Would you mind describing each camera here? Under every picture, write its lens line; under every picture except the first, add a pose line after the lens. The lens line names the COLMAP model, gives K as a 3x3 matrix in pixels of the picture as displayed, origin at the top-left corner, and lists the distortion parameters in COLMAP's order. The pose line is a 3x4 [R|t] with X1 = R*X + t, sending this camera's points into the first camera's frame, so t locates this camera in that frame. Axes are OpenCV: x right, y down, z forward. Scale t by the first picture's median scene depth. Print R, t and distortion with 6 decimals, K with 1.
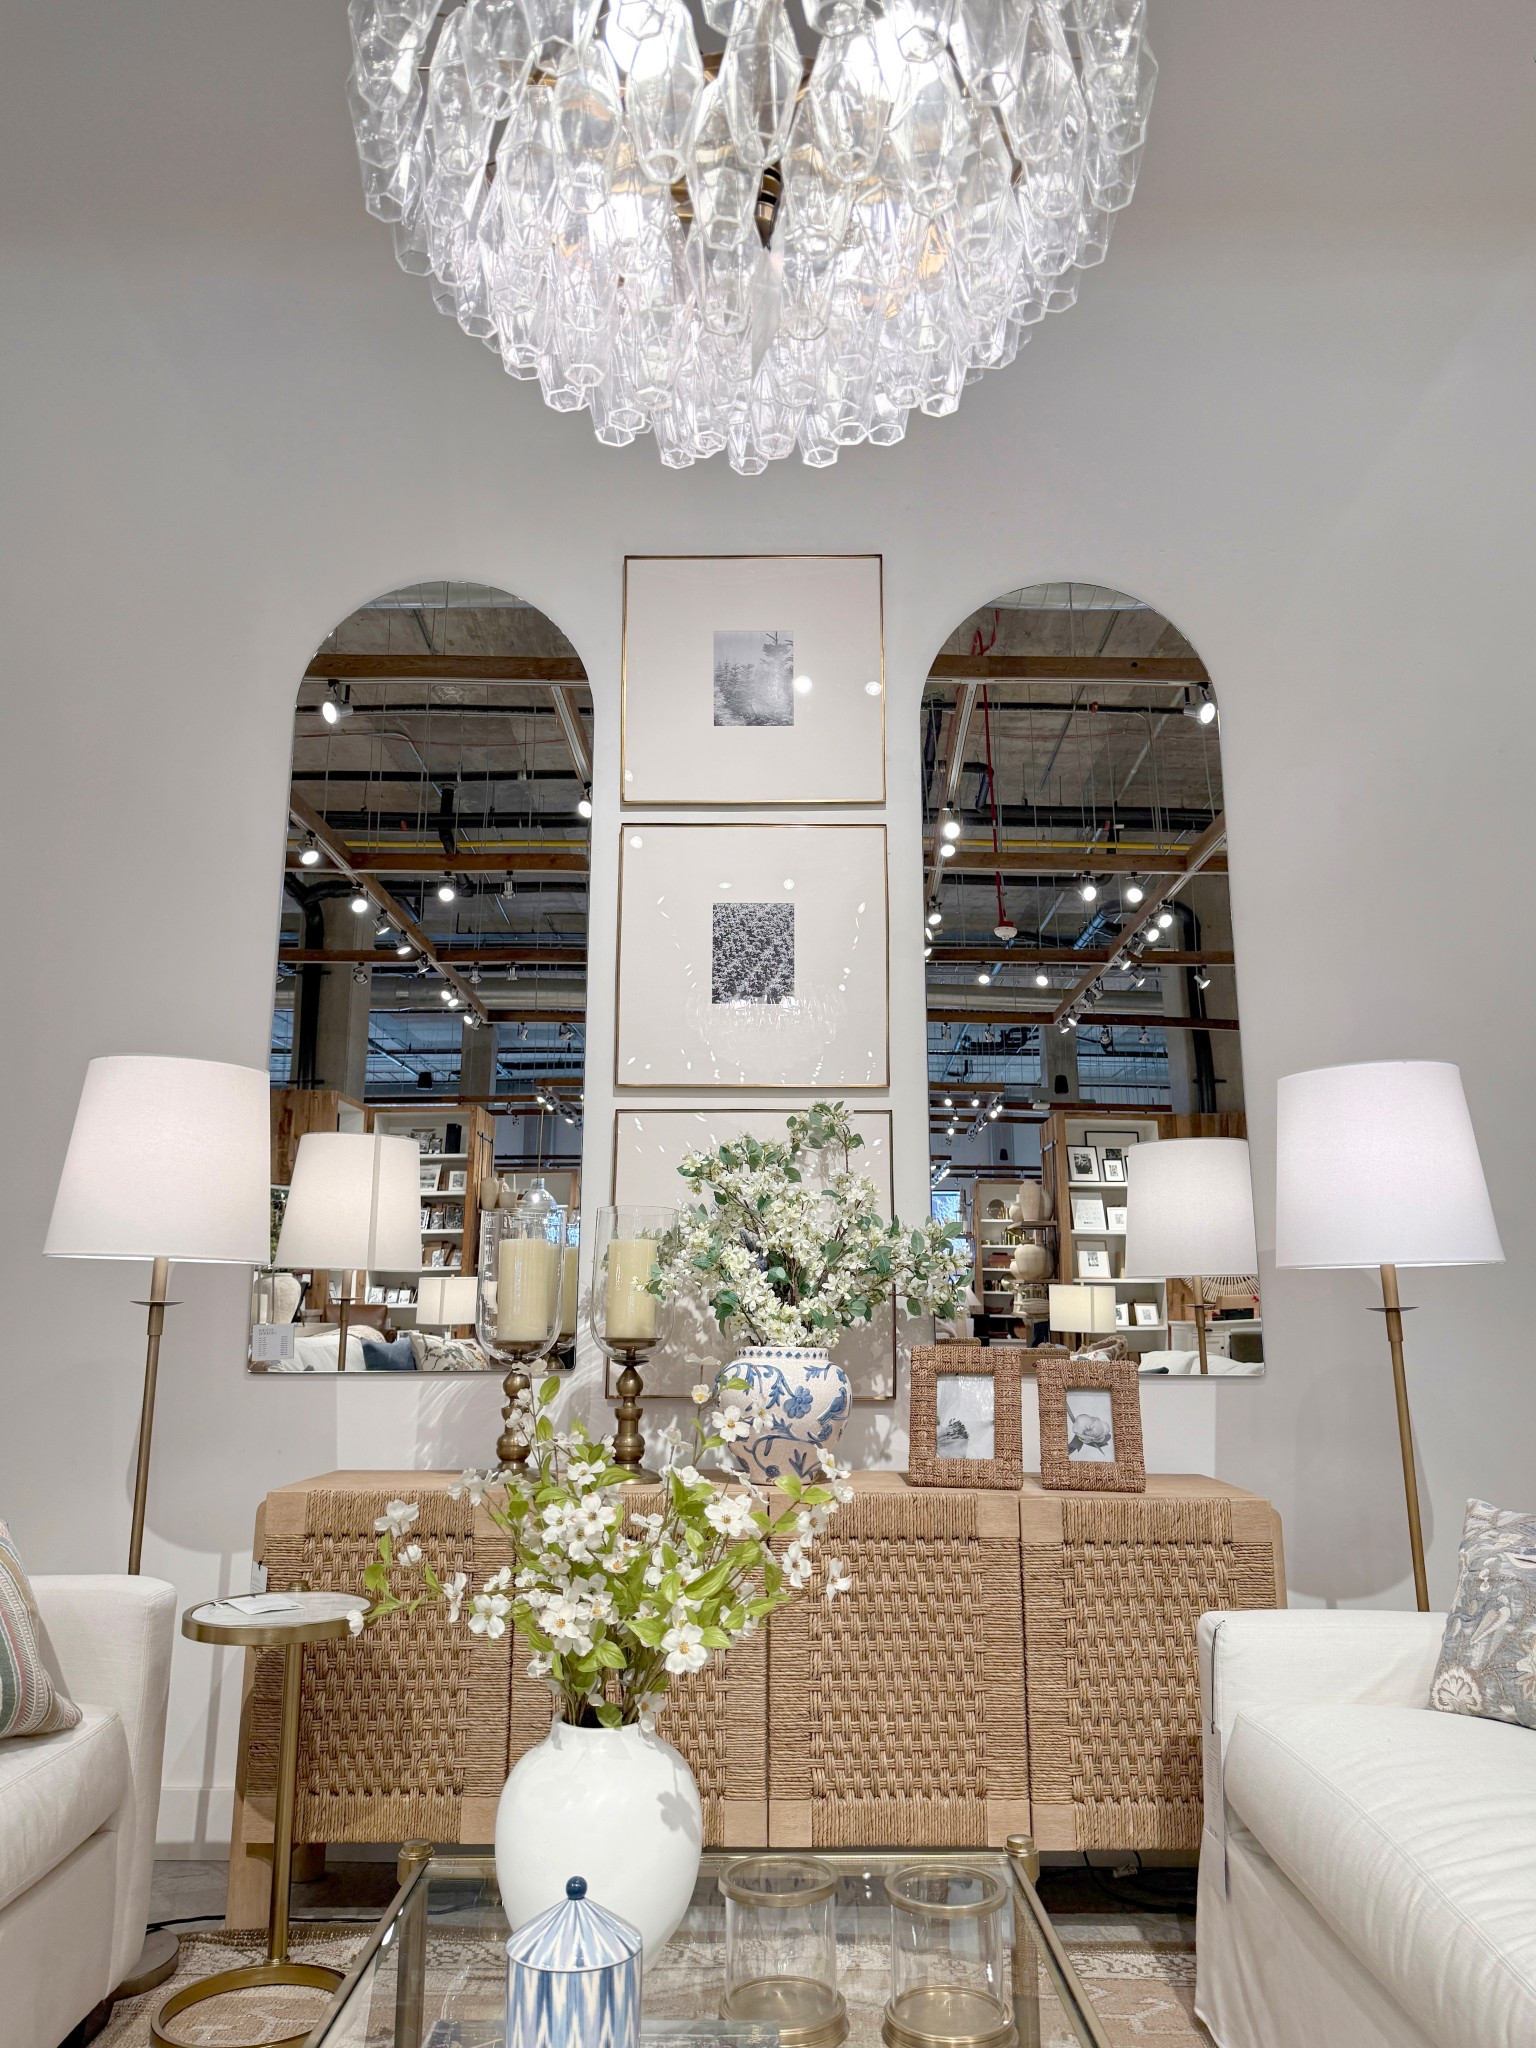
lens RADIAL K [[1481.5, 0, 777.0], [0, 1481.5, 1111.3], [0, 0, 1]] dist [0.048583, -0.048812]
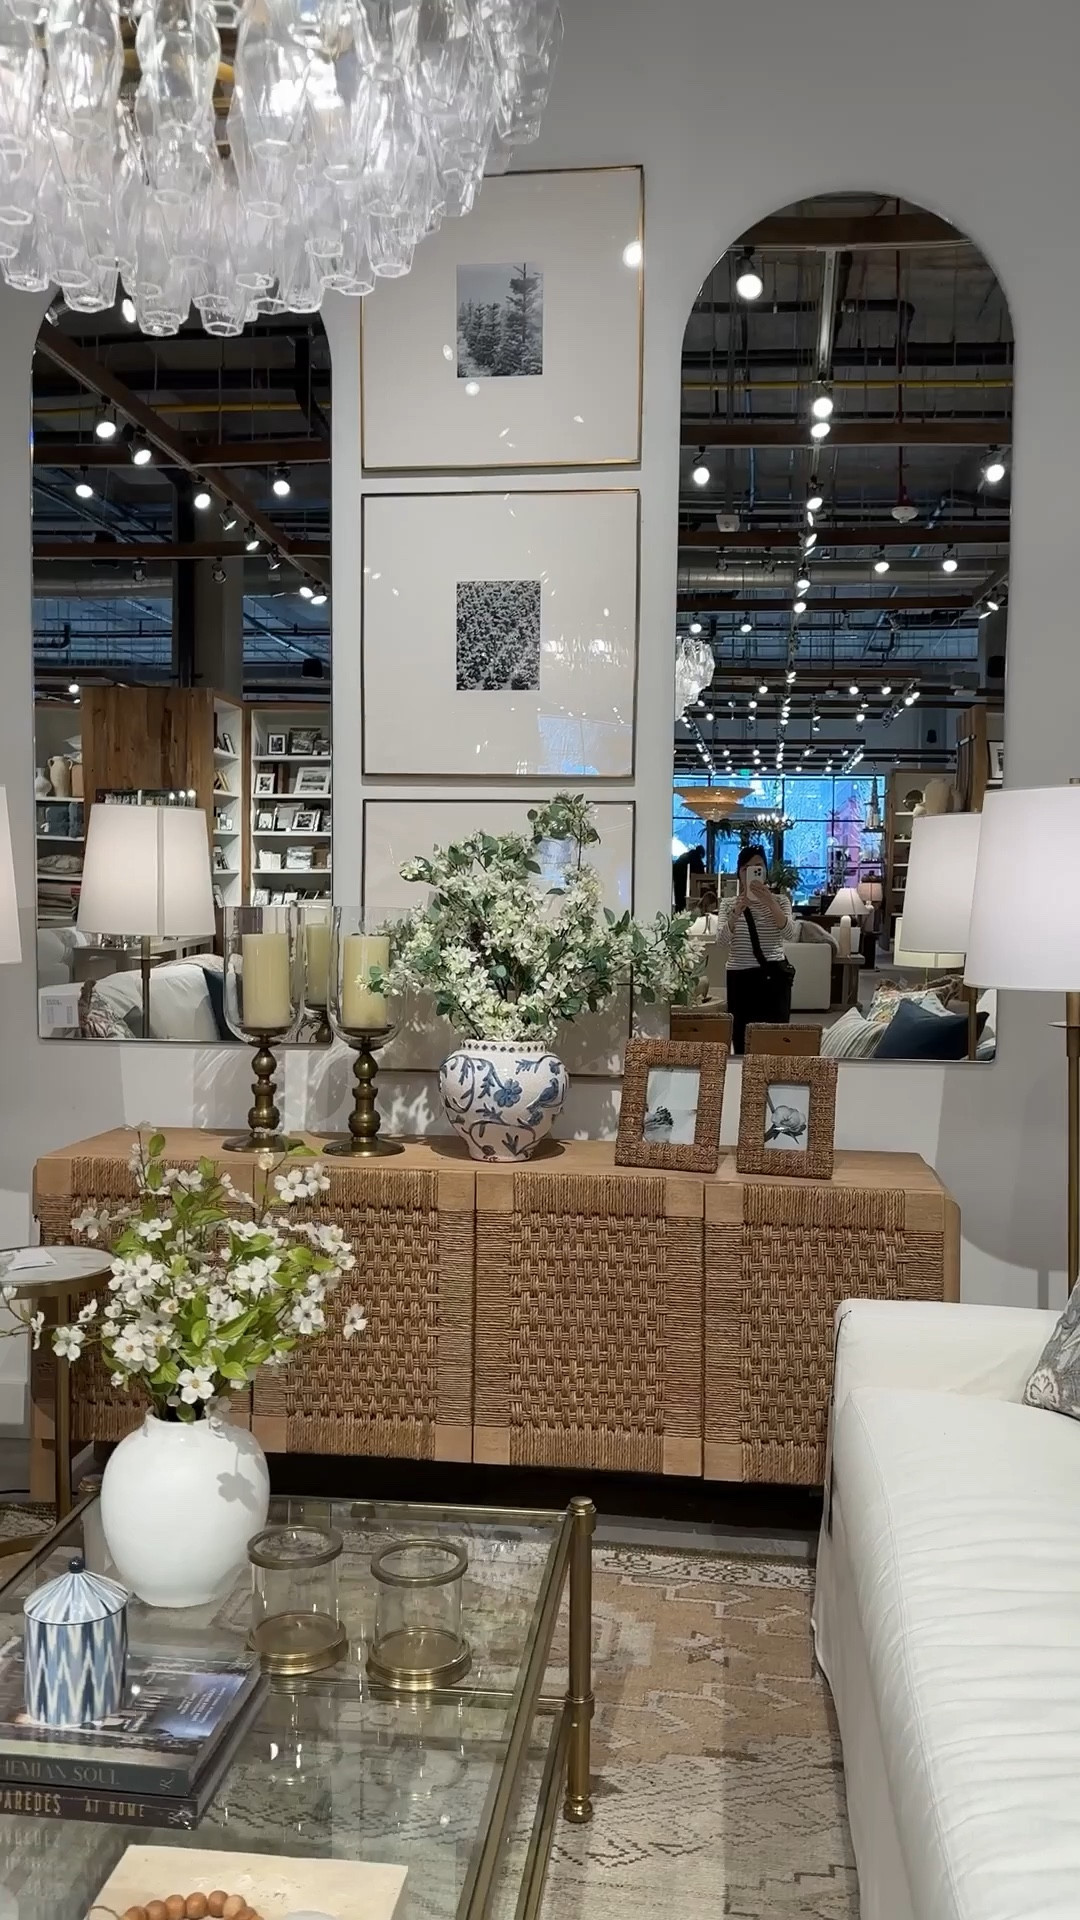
lens RADIAL K [[1543.2, 0, 567.8], [0, 1543.2, 1054.3], [0, 0, 1]] dist [0.369107, -0.856605]
pose [[0.992878, 0.030040, -0.115285, 0.187450], [-0.000212, 0.968132, 0.250441, -0.117252], [0.119134, -0.248633, 0.961243, -0.089526]]
